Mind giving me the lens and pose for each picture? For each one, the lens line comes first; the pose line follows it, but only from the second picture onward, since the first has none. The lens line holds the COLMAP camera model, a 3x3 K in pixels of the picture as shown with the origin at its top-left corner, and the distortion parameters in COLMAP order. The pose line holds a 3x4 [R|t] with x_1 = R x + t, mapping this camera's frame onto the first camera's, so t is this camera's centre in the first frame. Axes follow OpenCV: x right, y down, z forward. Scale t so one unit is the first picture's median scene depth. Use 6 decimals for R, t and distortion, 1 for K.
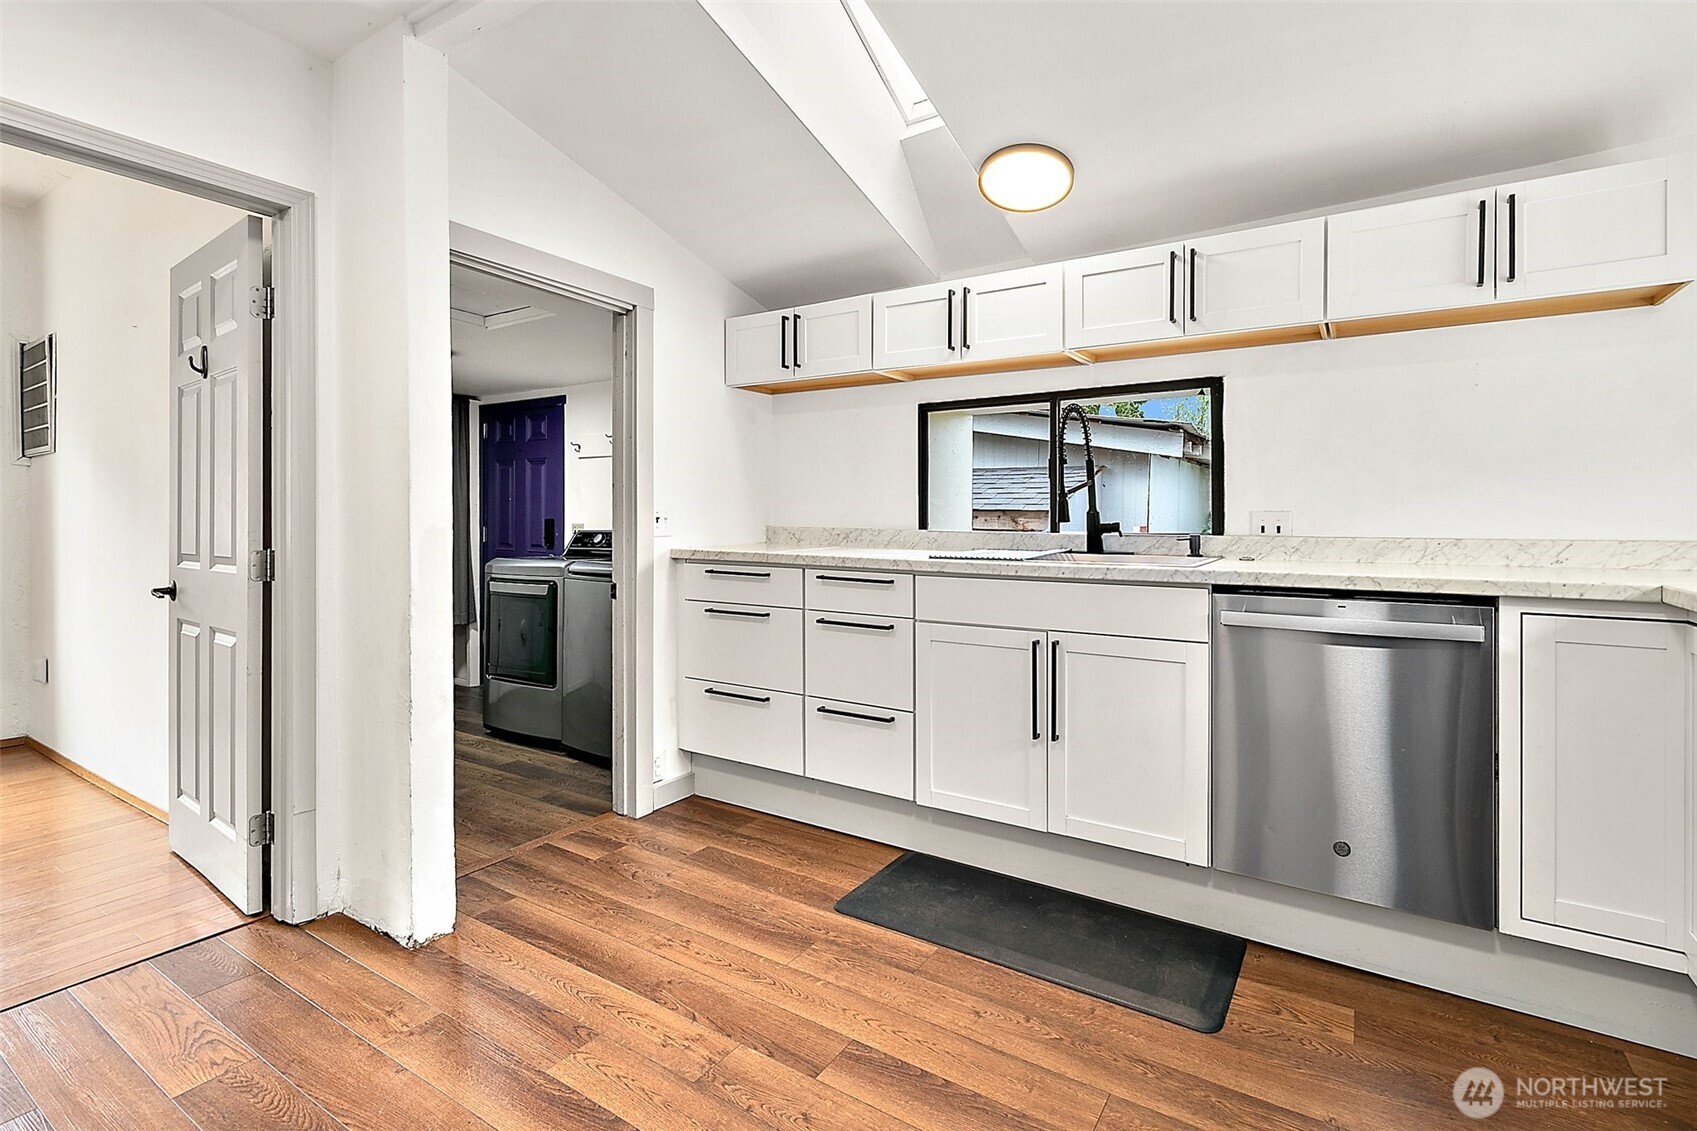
lens RADIAL K [[788.5, 0, 845.9], [0, 788.5, 512.5], [0, 0, 1]] dist [0.003983, 0.000552]
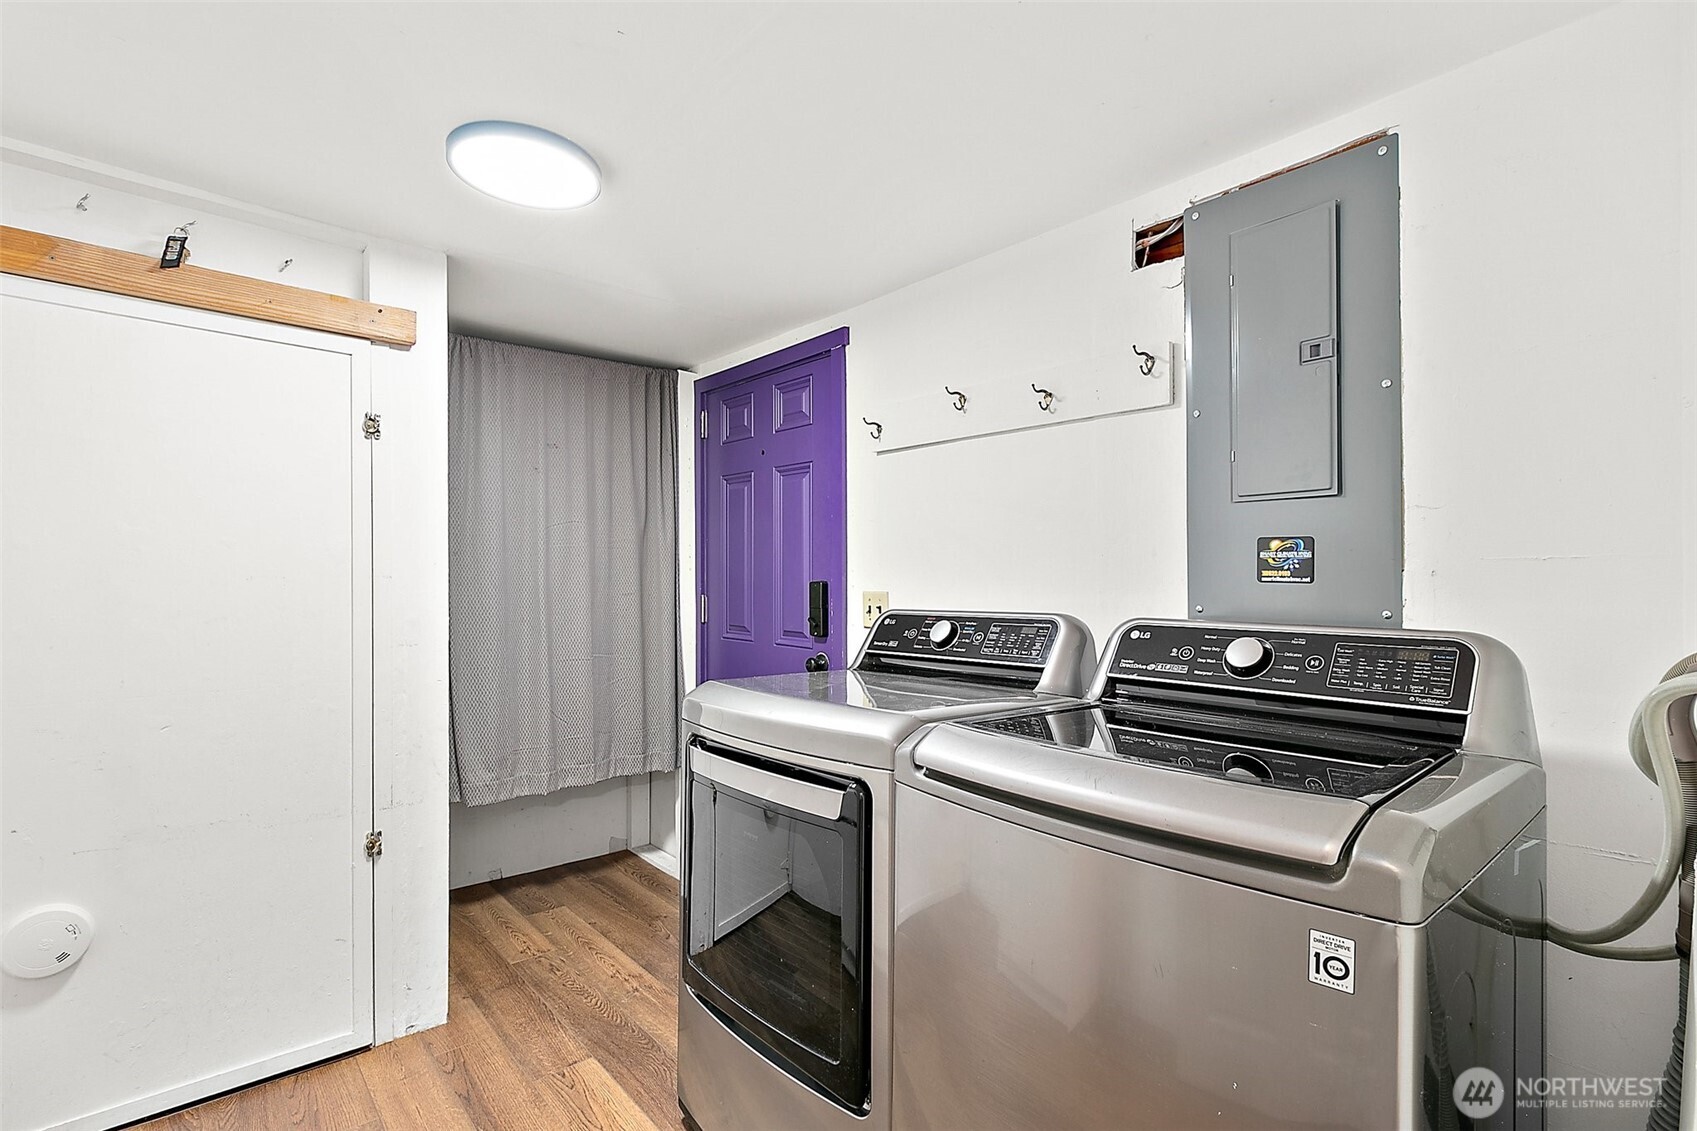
lens RADIAL K [[788.5, 0, 852.4], [0, 788.5, 570.1], [0, 0, 1]] dist [0.003983, 0.000552]
pose [[0.960434, -0.007662, -0.278401, -0.215201], [0.008295, 0.999965, 0.001096, 0.000133], [0.278383, -0.003362, 0.960464, 0.524790]]
